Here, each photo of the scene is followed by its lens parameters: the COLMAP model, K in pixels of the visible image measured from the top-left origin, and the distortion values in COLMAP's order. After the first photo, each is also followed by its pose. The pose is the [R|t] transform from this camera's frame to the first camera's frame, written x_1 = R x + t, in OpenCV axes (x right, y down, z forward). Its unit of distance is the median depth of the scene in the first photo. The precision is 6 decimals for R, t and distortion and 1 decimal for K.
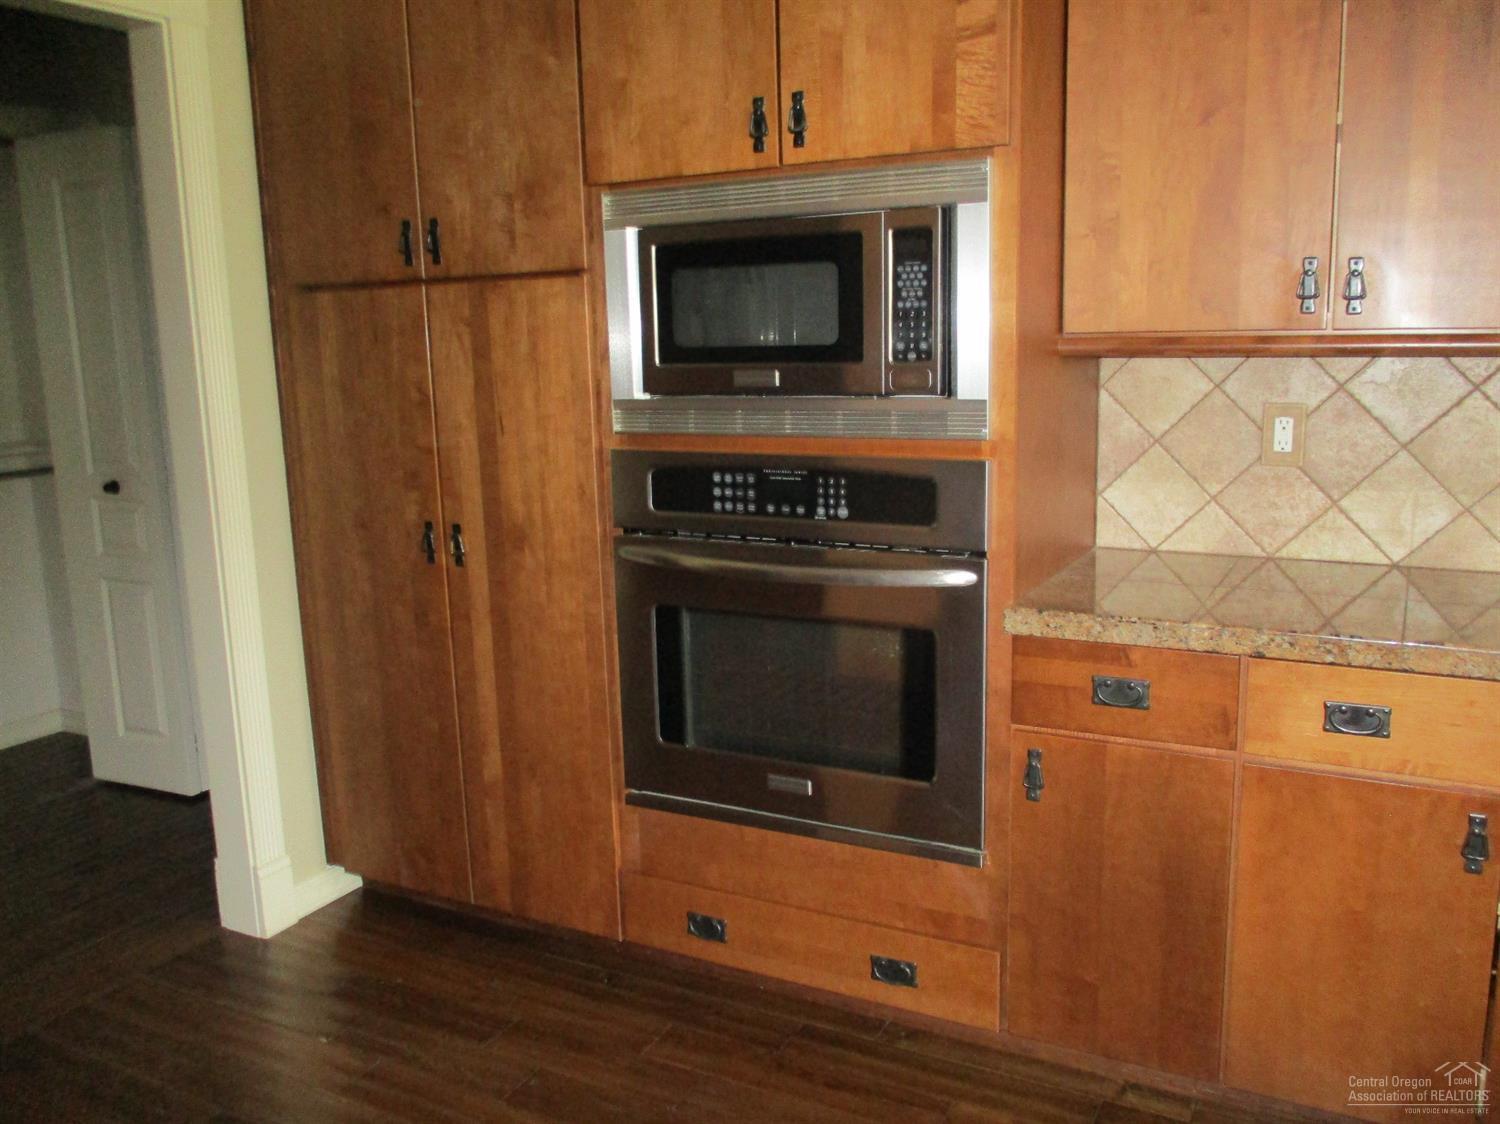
lens RADIAL K [[1248.0, 0, 755.1], [0, 1248.0, 561.3], [0, 0, 1]] dist [-0.039841, -0.004941]
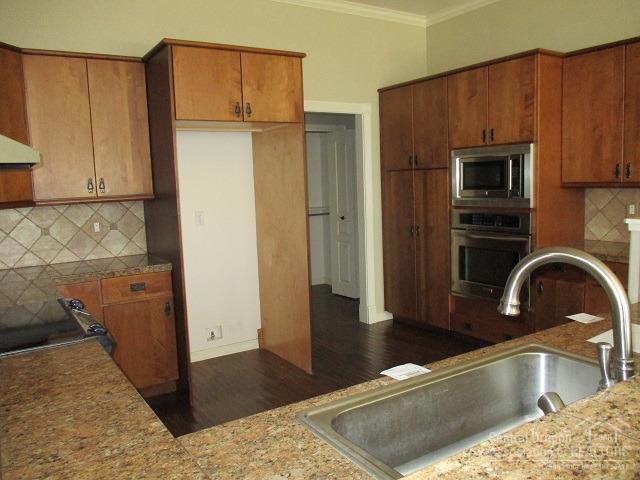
lens RADIAL K [[532.5, 0, 321.0], [0, 532.5, 240.4], [0, 0, 1]] dist [-0.039841, -0.004941]
pose [[0.873769, 0.051880, -0.483567, 0.356974], [-0.077423, 0.996452, -0.032992, 0.105329], [0.480140, 0.066267, 0.874686, -0.753506]]
